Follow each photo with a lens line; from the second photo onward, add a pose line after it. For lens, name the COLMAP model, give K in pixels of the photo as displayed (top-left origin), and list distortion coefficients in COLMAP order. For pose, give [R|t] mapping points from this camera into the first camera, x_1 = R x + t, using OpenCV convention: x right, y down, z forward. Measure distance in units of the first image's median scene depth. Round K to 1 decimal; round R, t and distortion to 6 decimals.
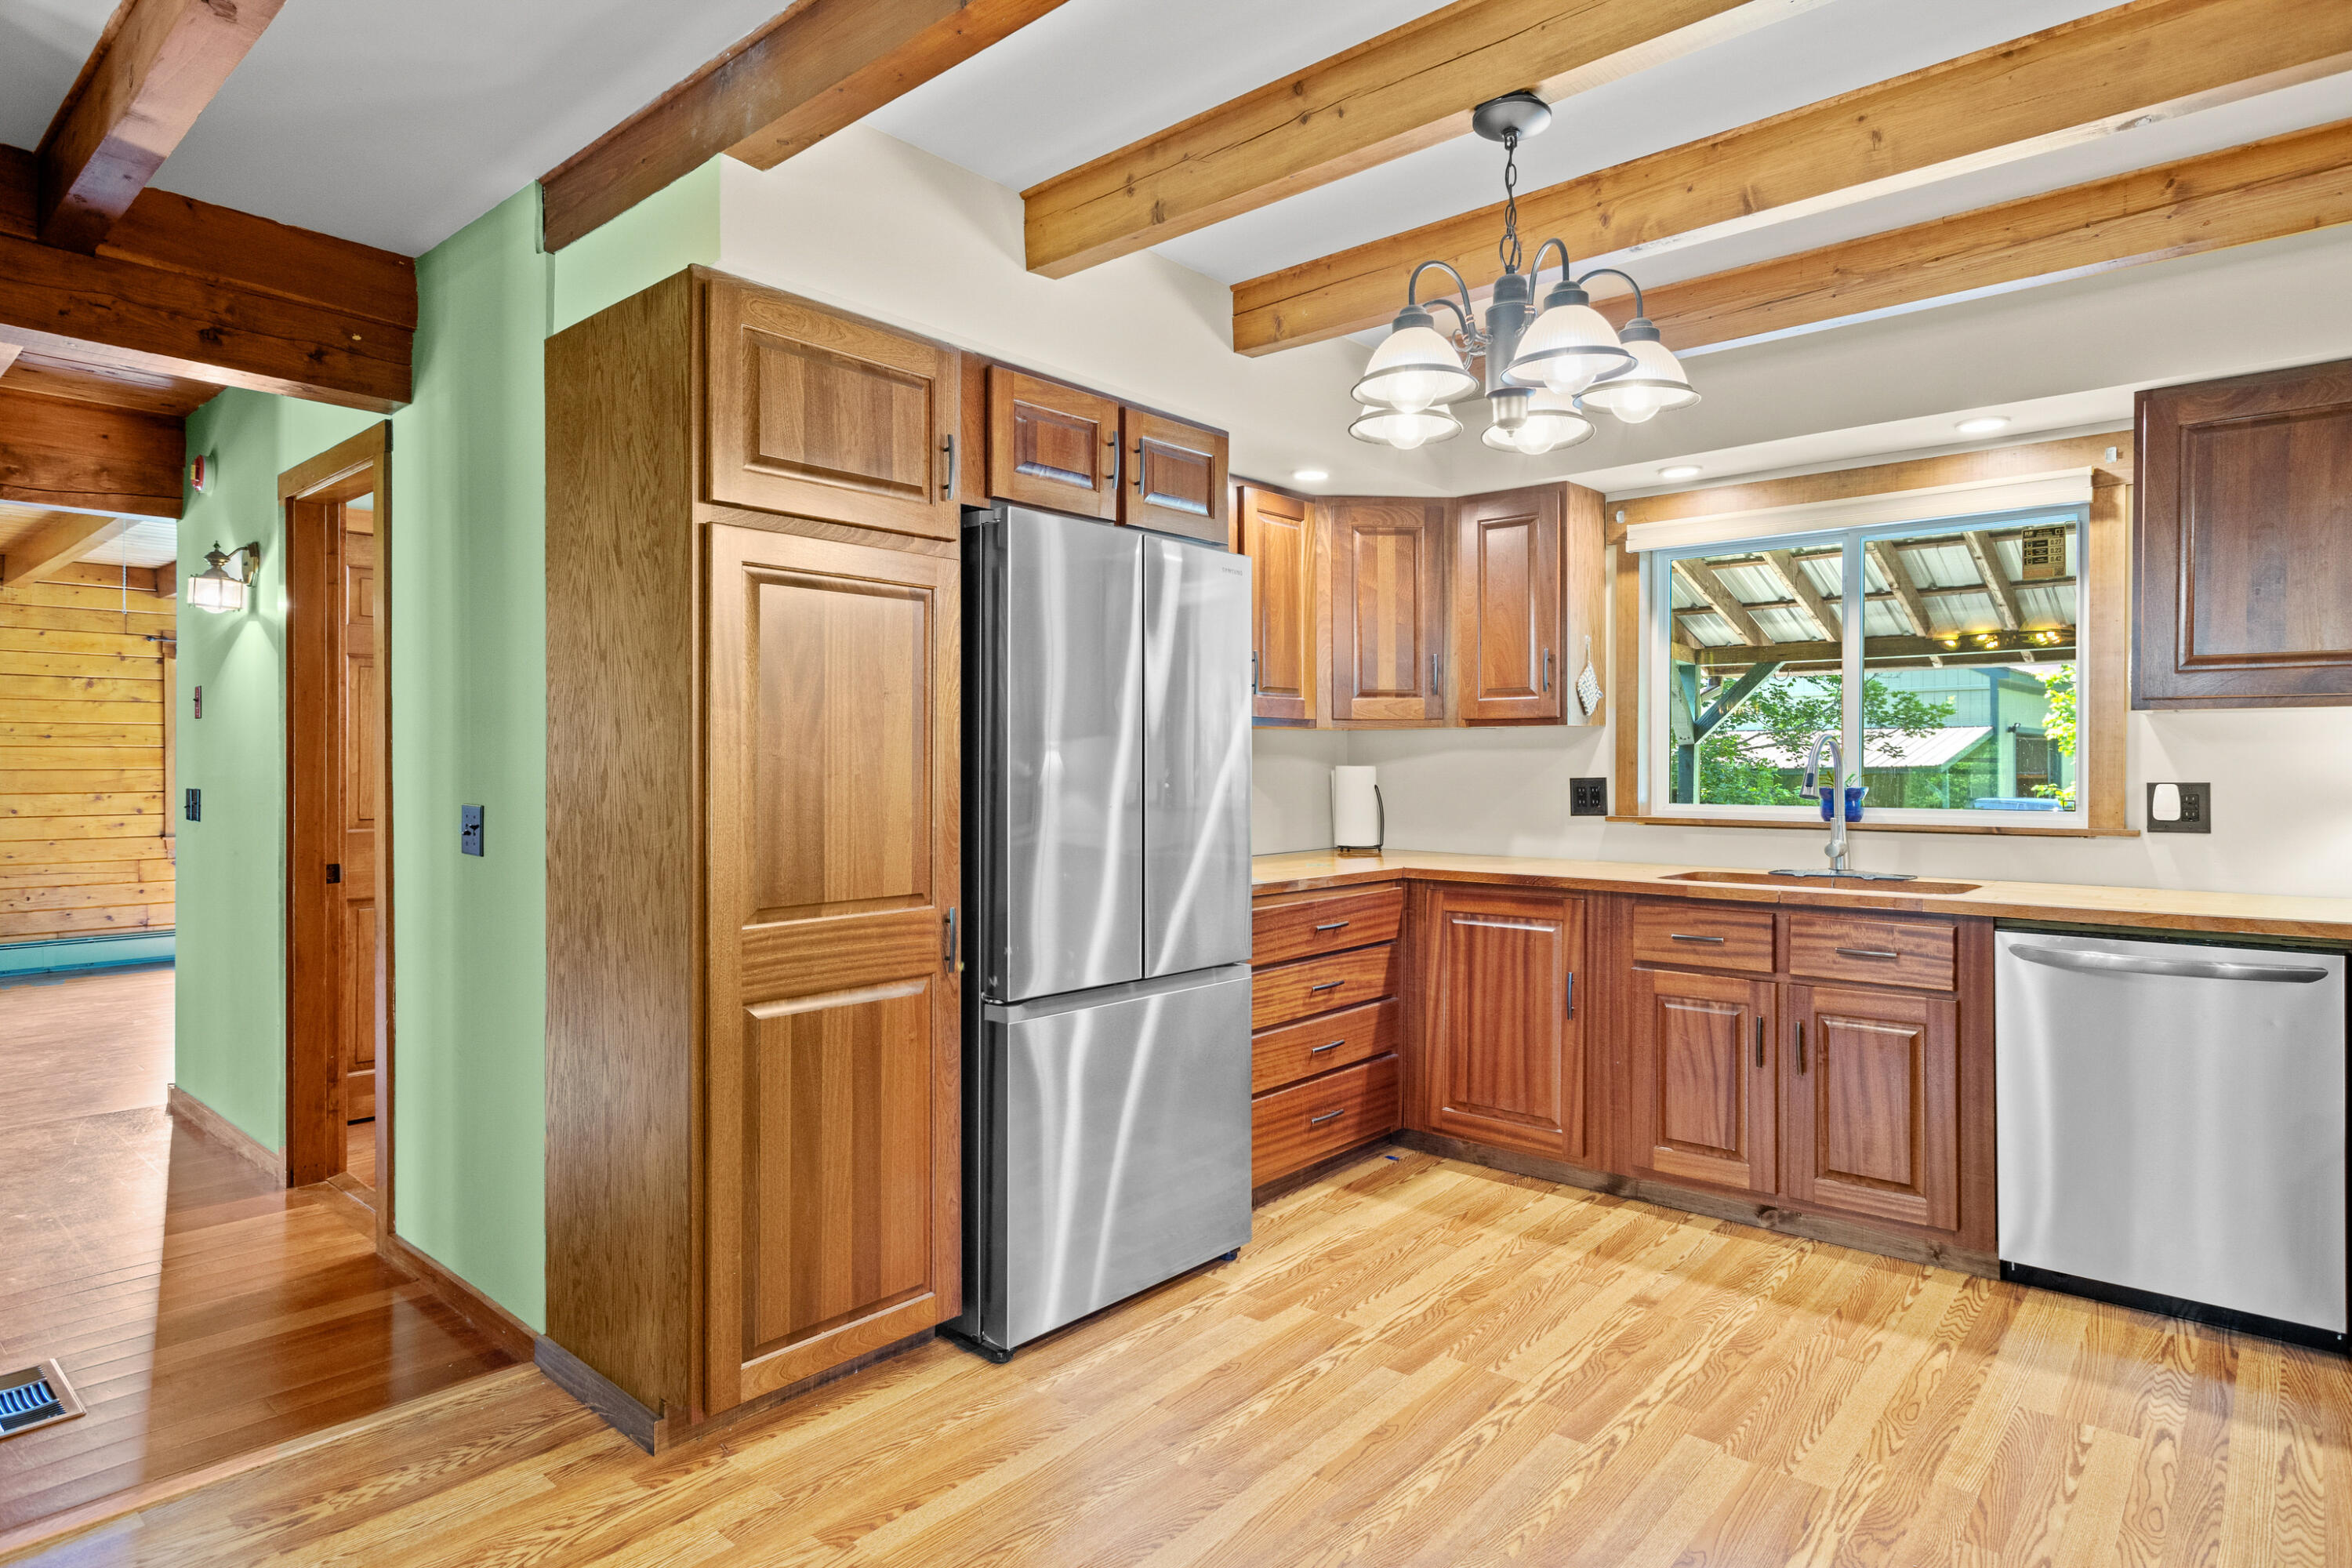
lens RADIAL K [[1294.0, 0, 1181.0], [0, 1294.0, 775.6], [0, 0, 1]] dist [-0.001372, 0.002318]
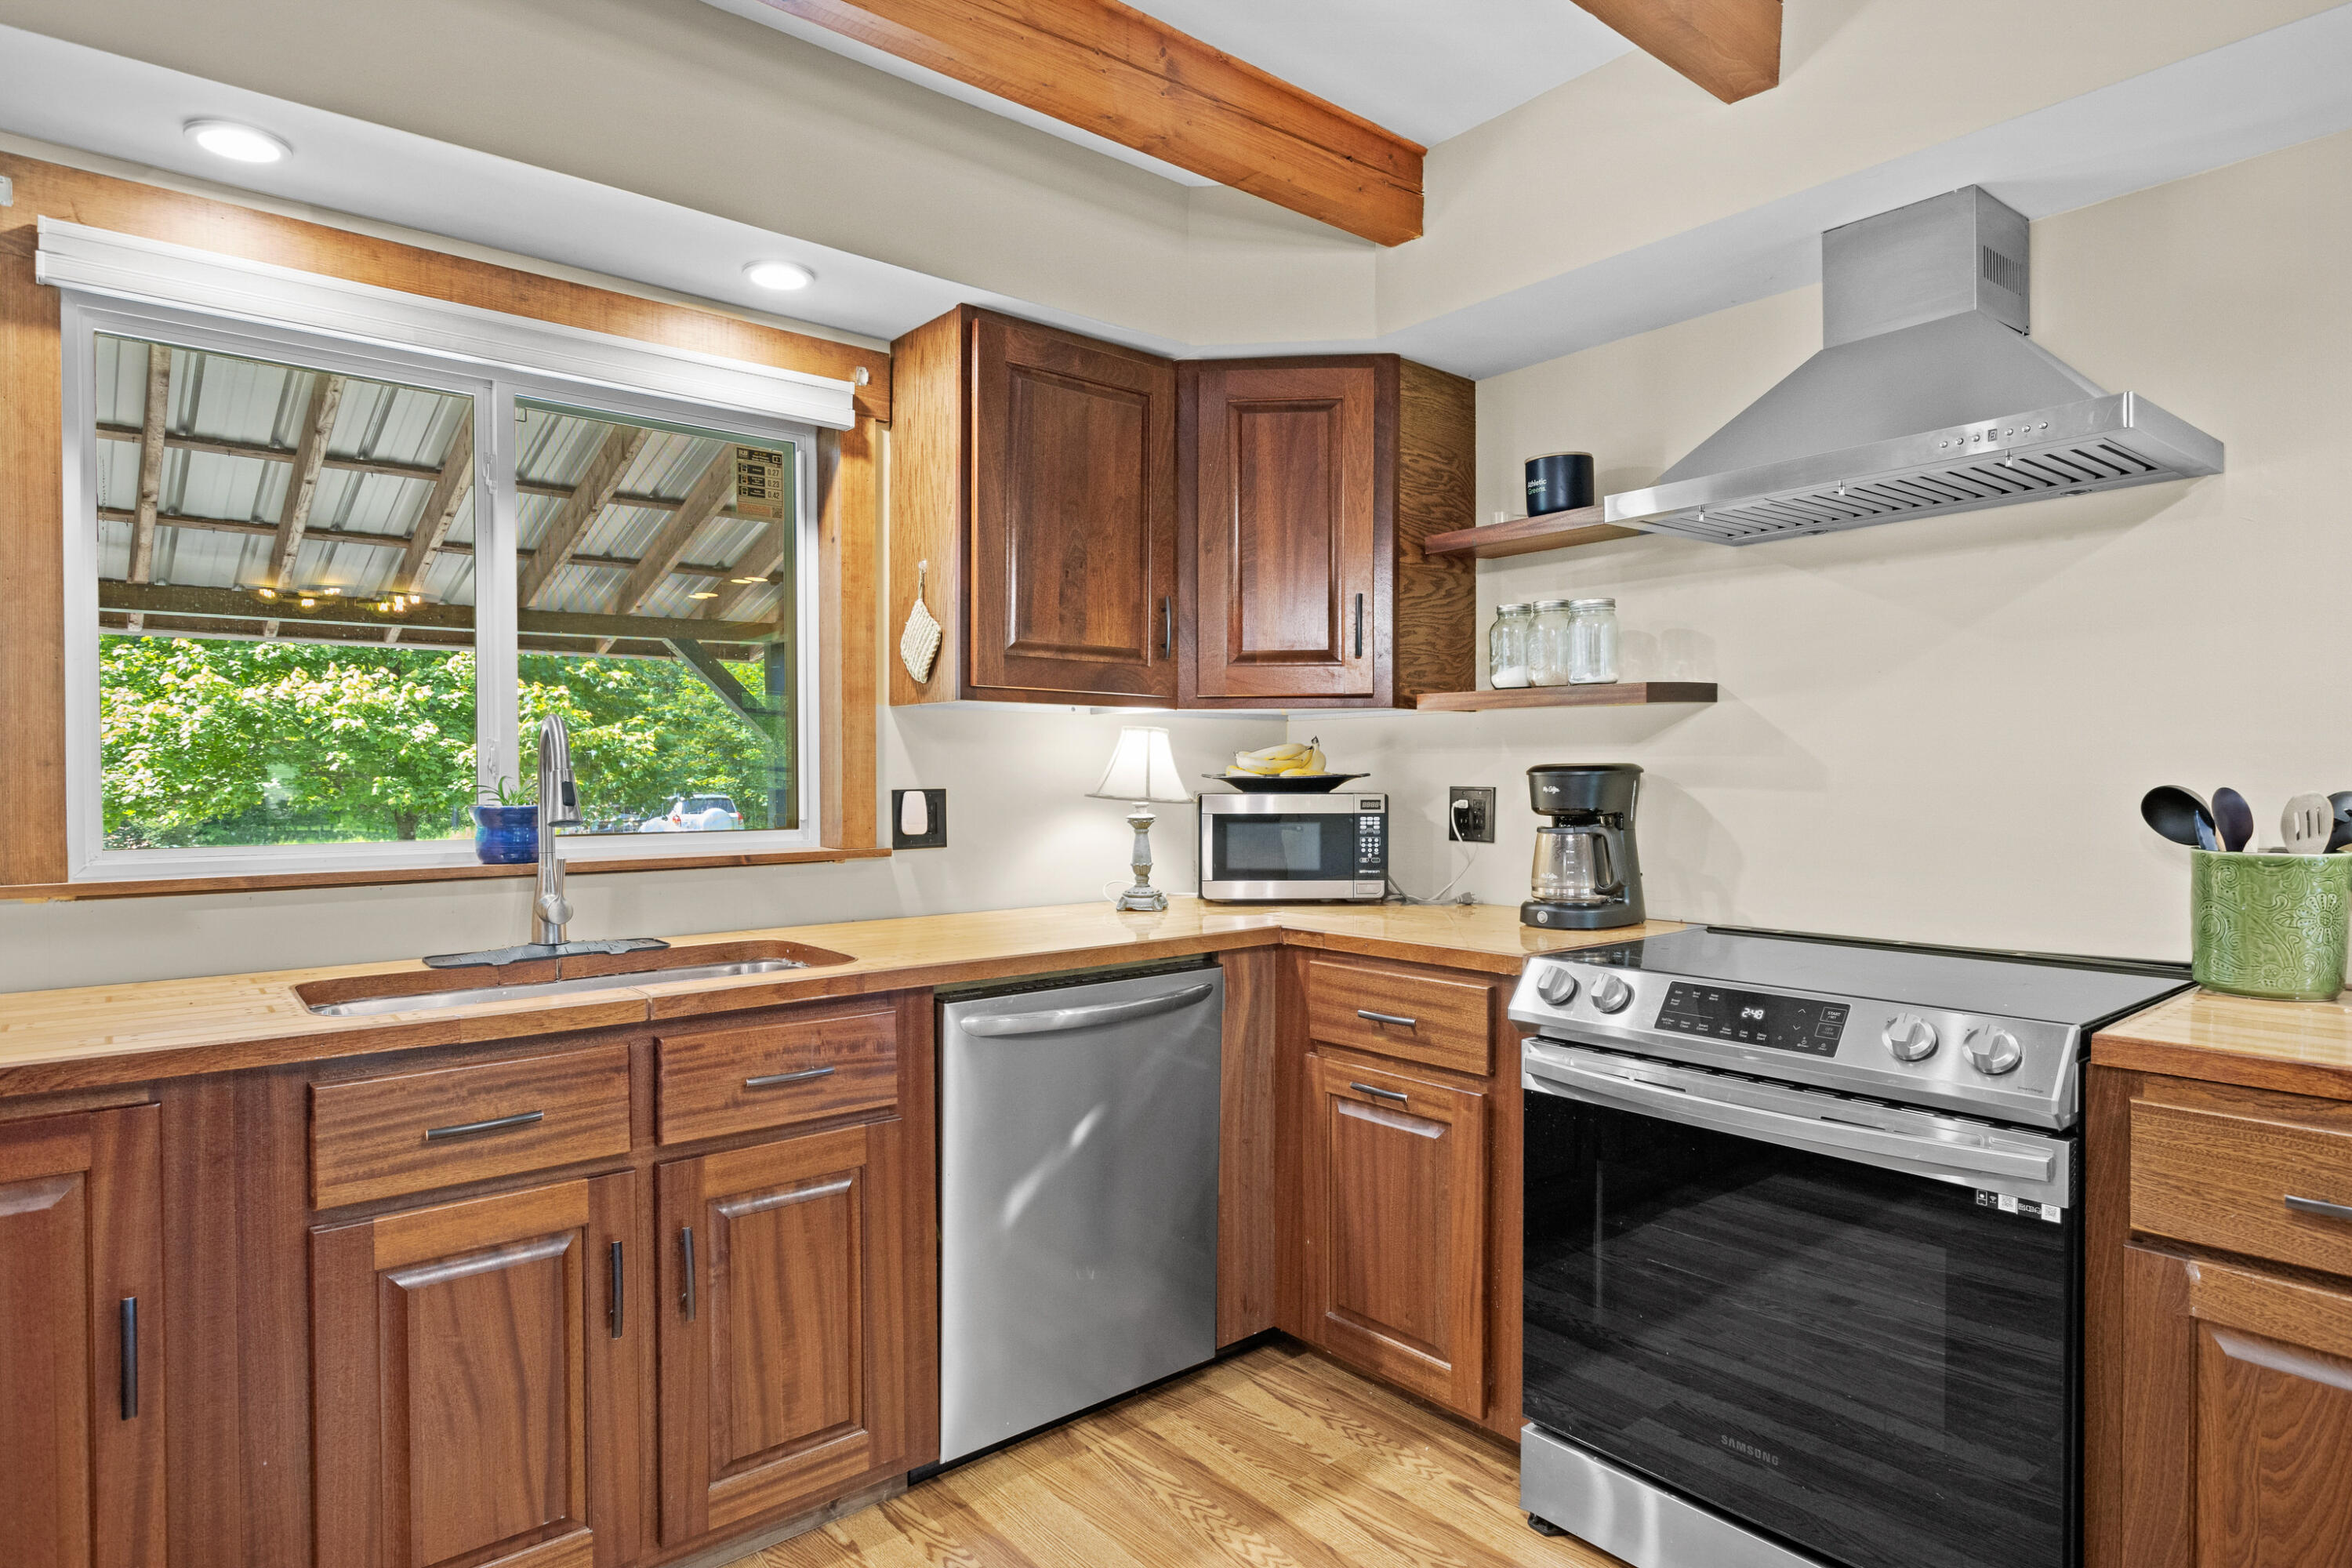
lens RADIAL K [[1294.0, 0, 1180.2], [0, 1294.0, 799.4], [0, 0, 1]] dist [-0.001372, 0.002318]
pose [[0.154659, -0.022961, 0.987701, -0.036983], [0.005442, 0.999735, 0.022388, -0.005881], [-0.987953, 0.001912, 0.154743, 0.685924]]
